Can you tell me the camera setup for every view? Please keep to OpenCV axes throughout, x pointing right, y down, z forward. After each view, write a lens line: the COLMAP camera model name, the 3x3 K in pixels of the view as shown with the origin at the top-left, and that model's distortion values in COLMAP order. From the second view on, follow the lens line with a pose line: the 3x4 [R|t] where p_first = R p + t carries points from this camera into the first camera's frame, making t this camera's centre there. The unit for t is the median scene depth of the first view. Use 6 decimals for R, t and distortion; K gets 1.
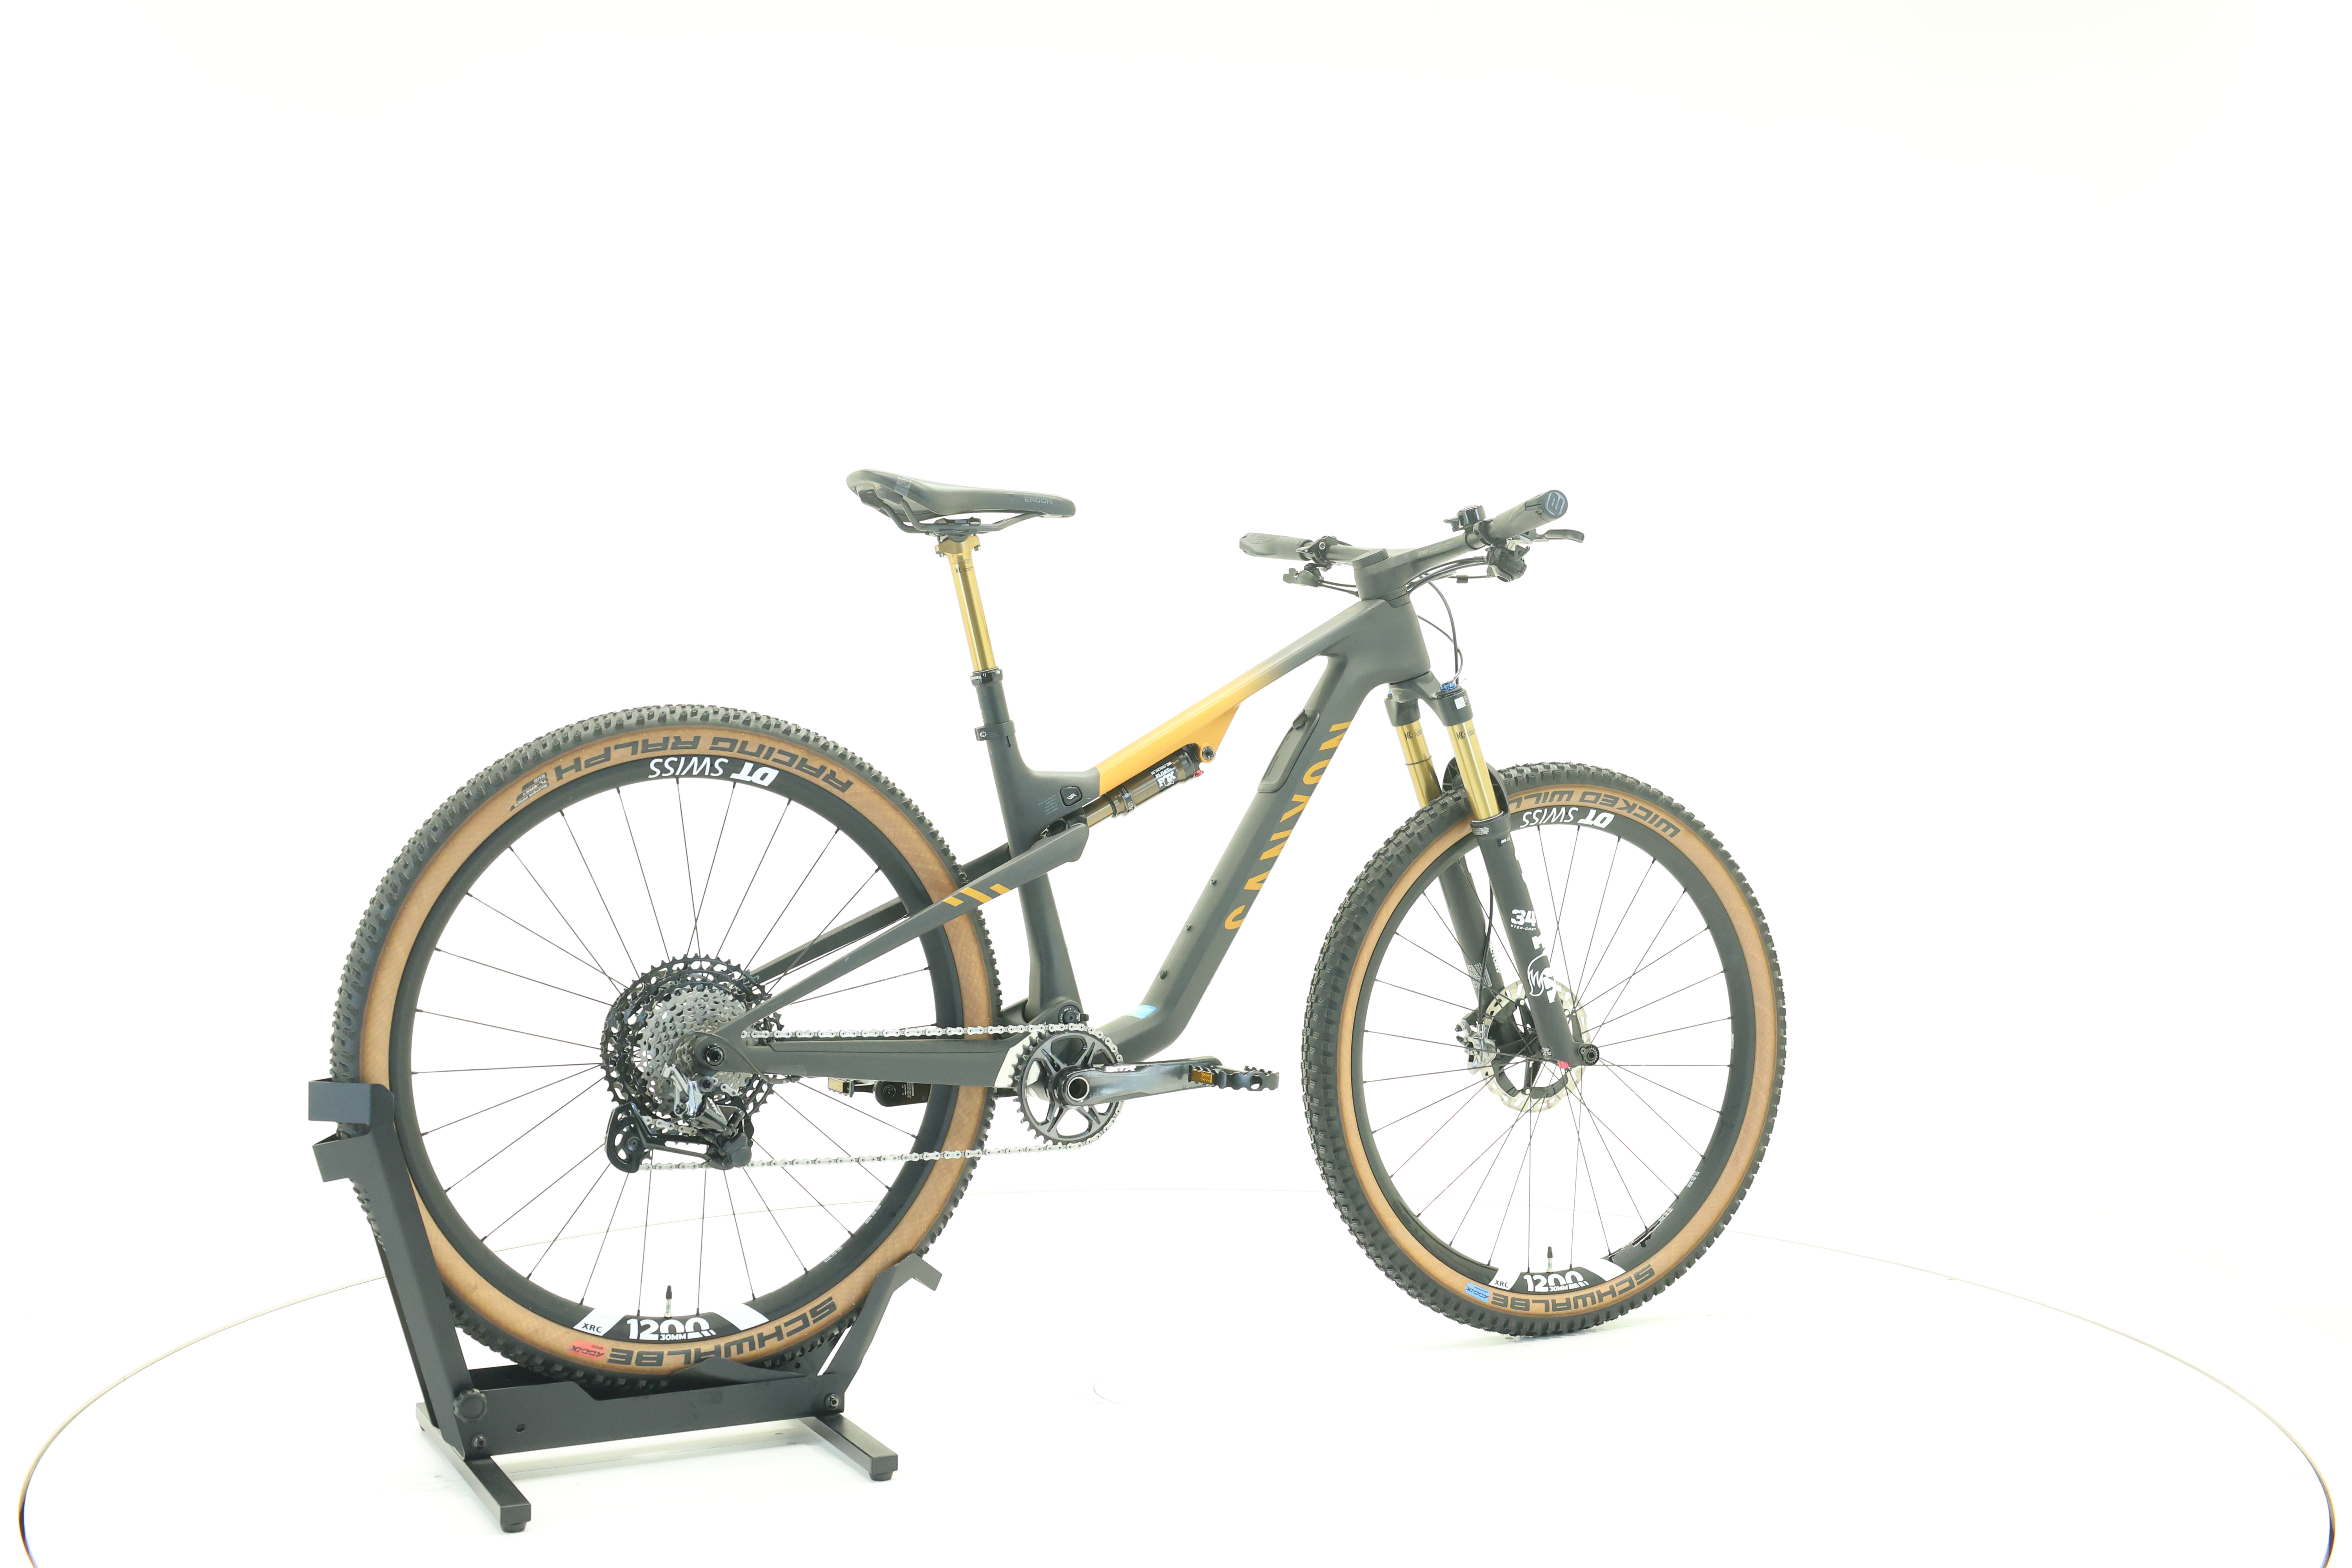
lens RADIAL K [[2491.2, 0, 1178.8], [0, 2491.2, 732.7], [0, 0, 1]] dist [-0.003981, 0.013121]
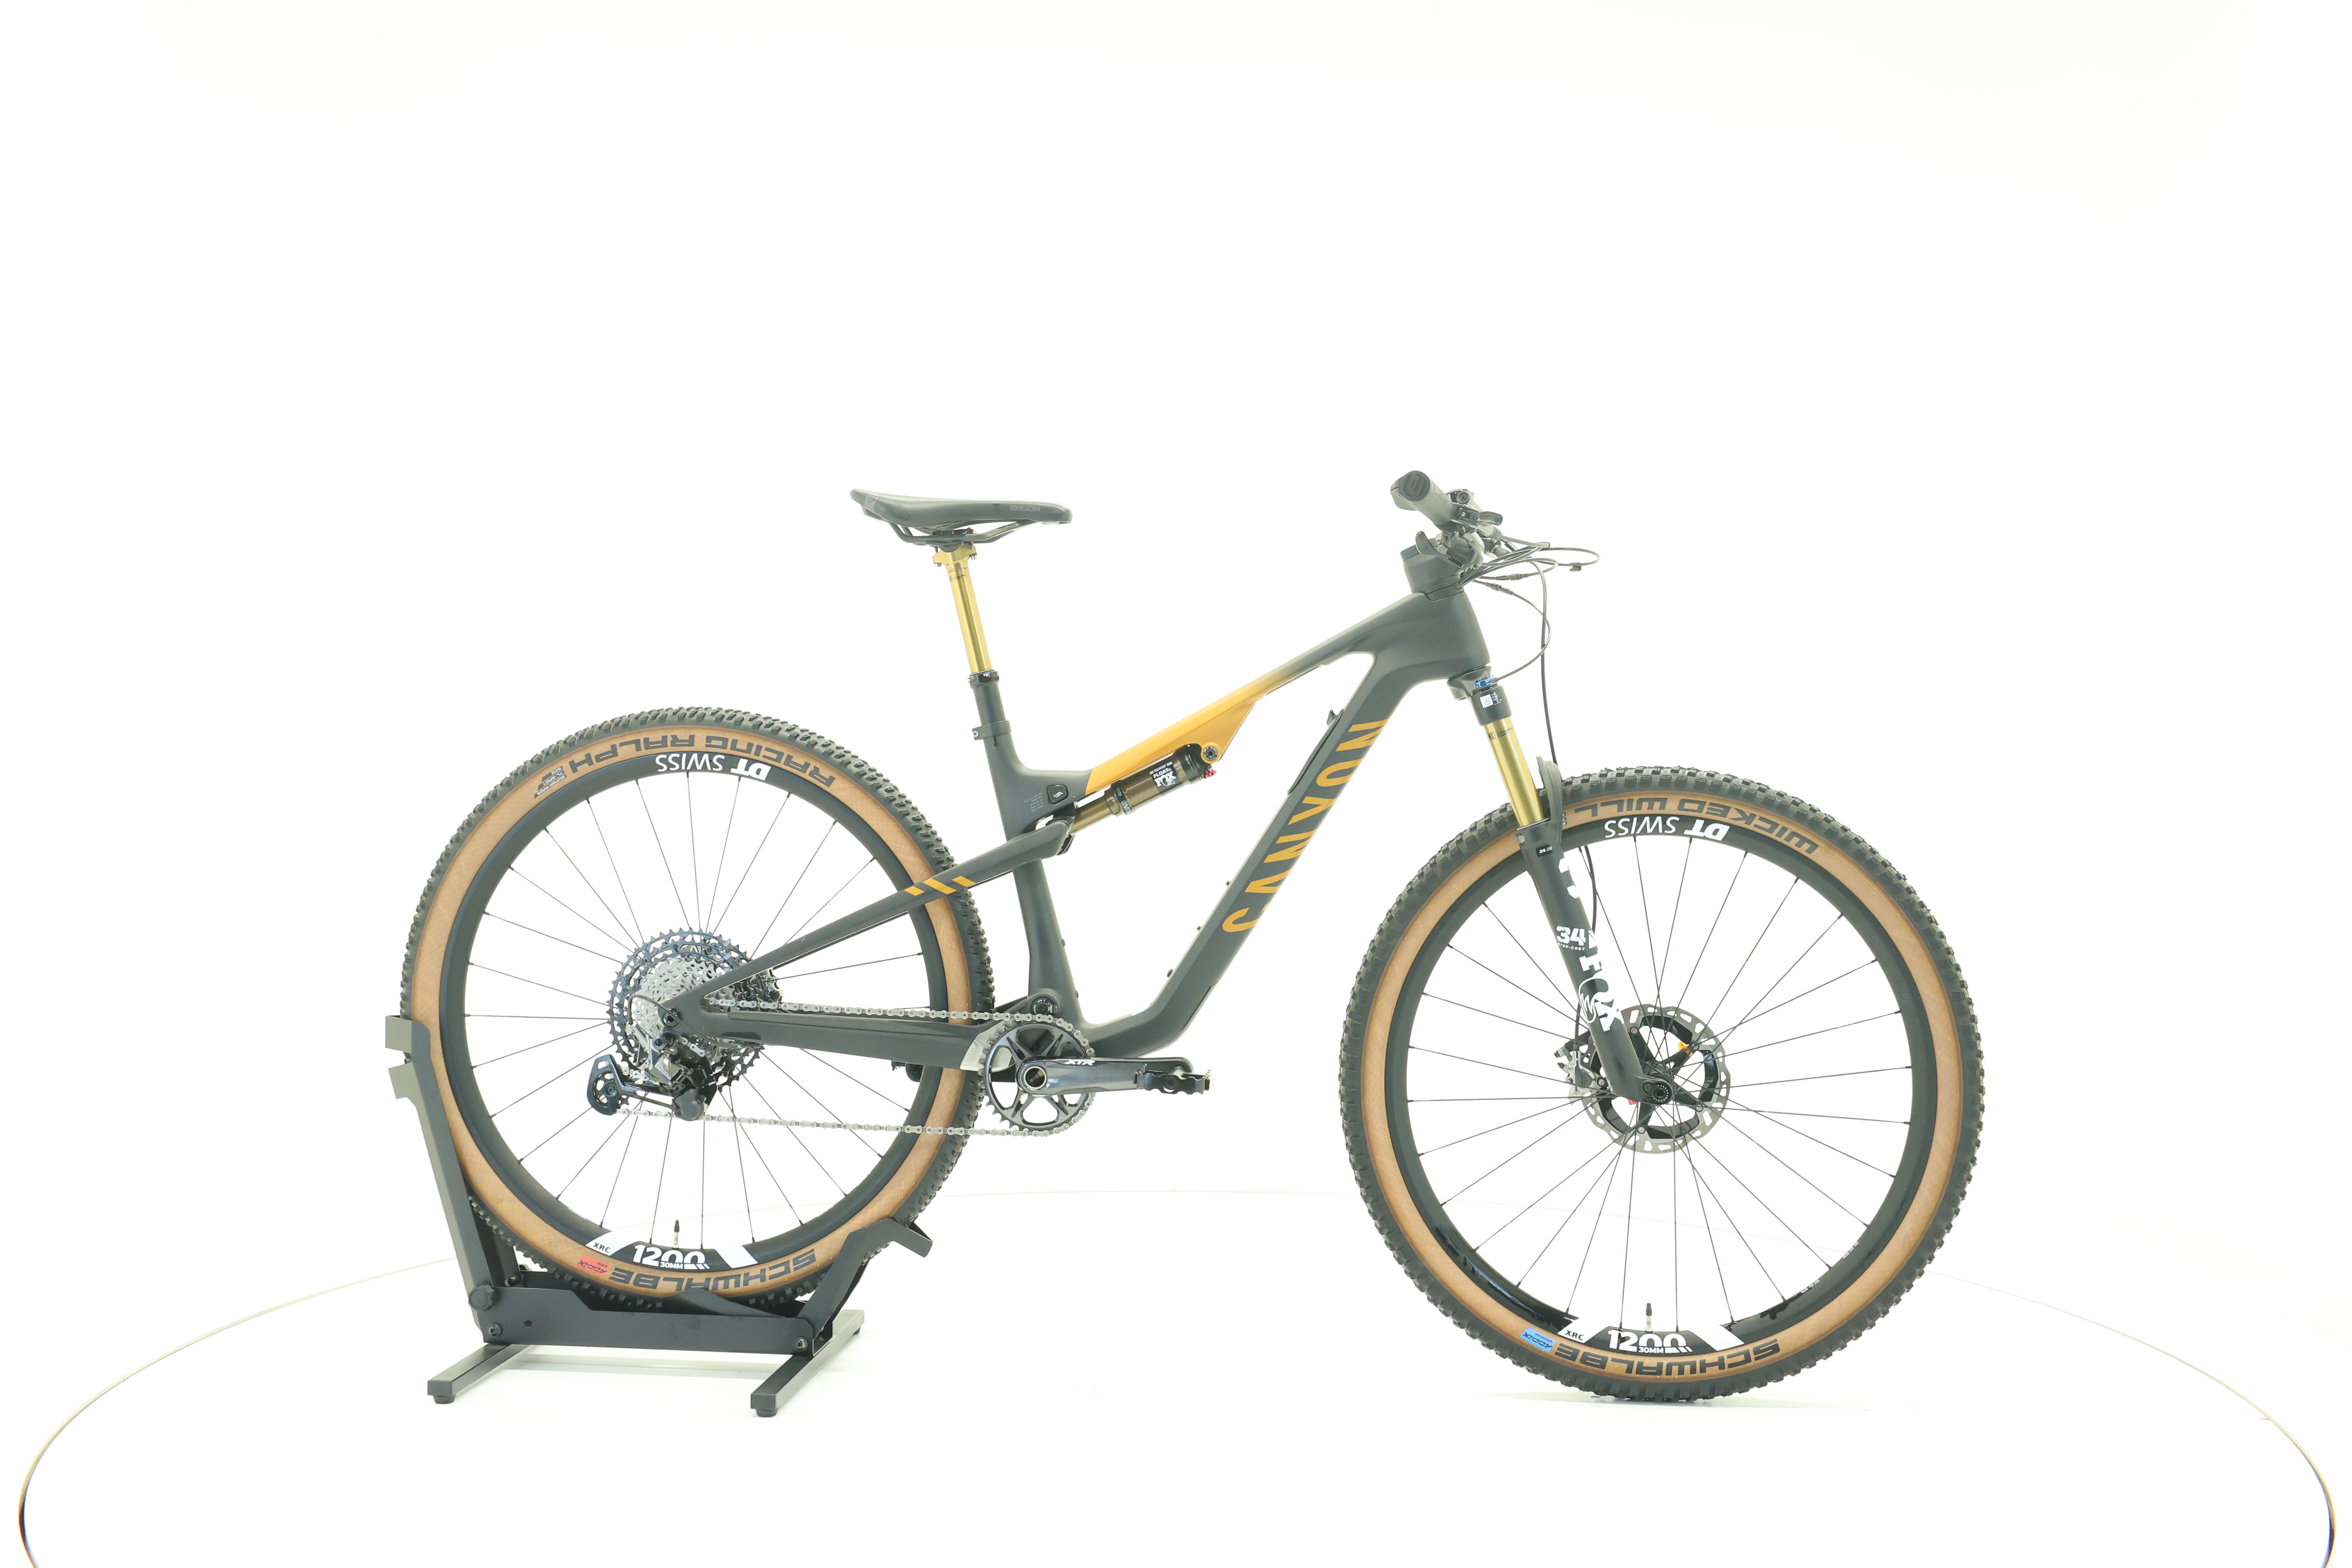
lens RADIAL K [[2491.2, 0, 1178.8], [0, 2491.2, 732.7], [0, 0, 1]] dist [-0.003981, 0.013121]
pose [[0.827746, -0.000068, -0.561103, 0.585901], [-0.001431, 0.999996, -0.002233, 0.002388], [0.561101, 0.002651, 0.827743, 0.179618]]
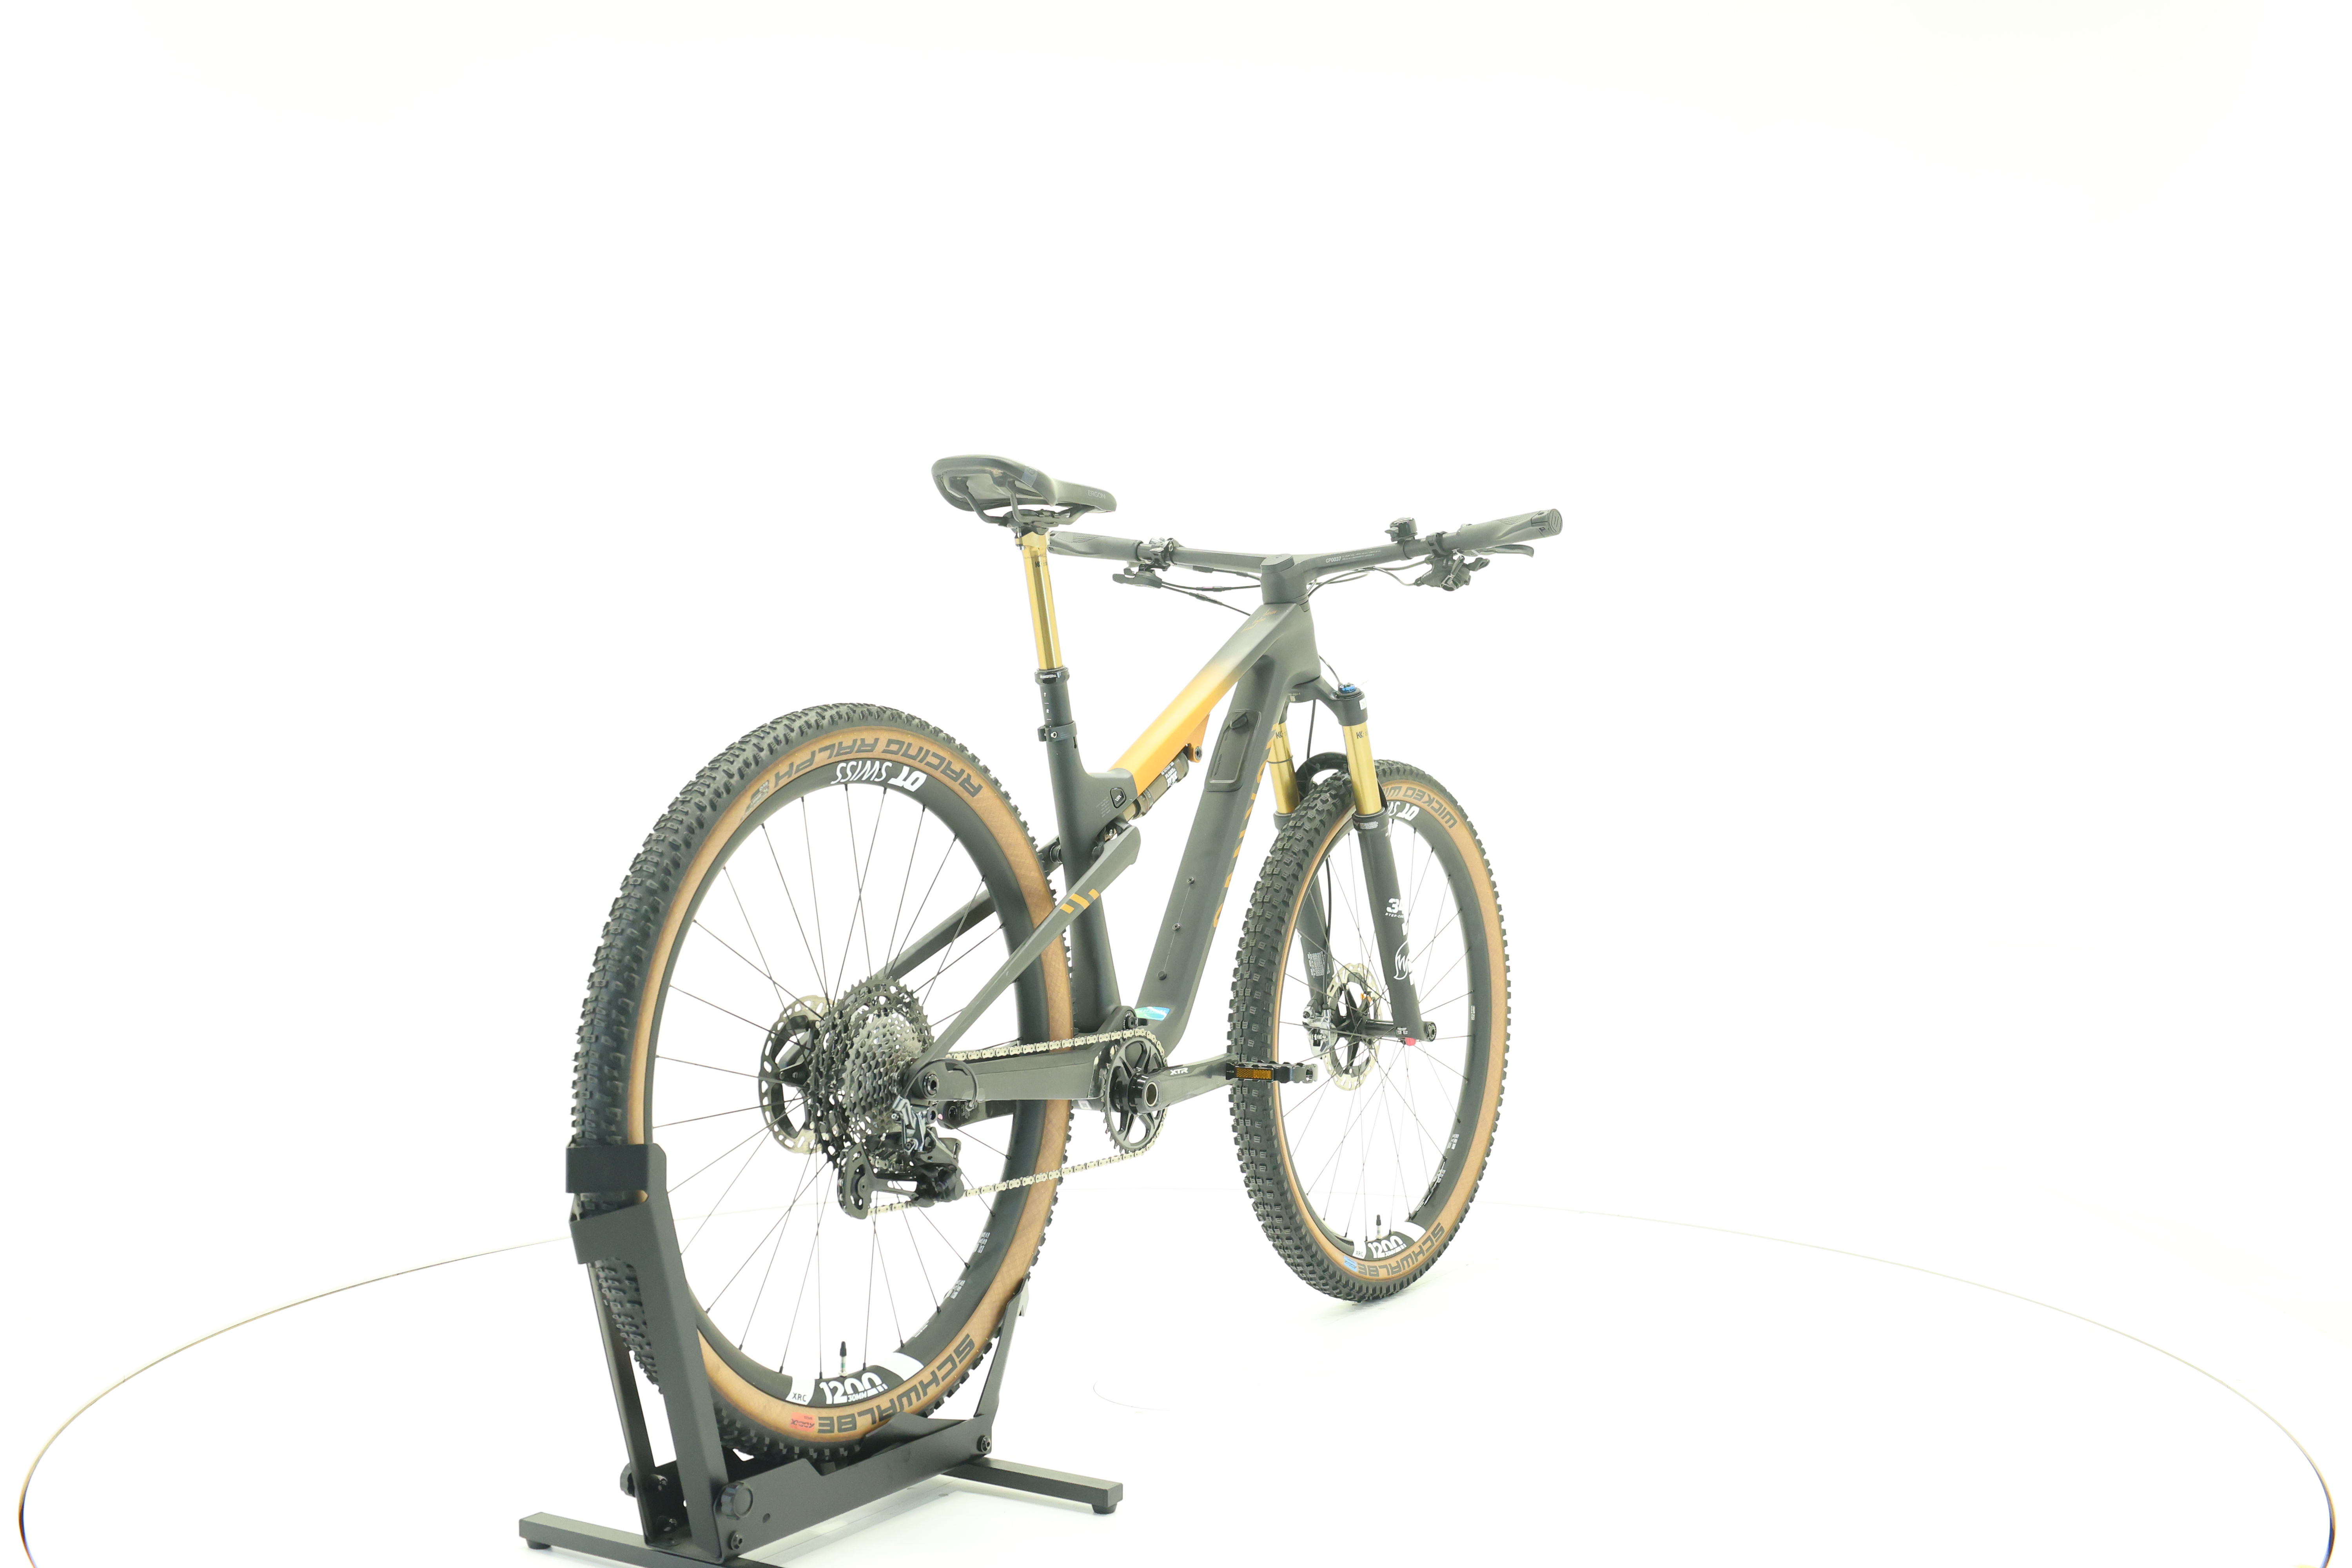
lens RADIAL K [[2491.2, 0, 1178.8], [0, 2491.2, 732.7], [0, 0, 1]] dist [-0.003981, 0.013121]
pose [[0.860016, -0.001044, 0.510266, -0.533023], [-0.000479, 0.999996, 0.002854, -0.003129], [-0.510267, -0.002699, 0.860012, 0.146069]]
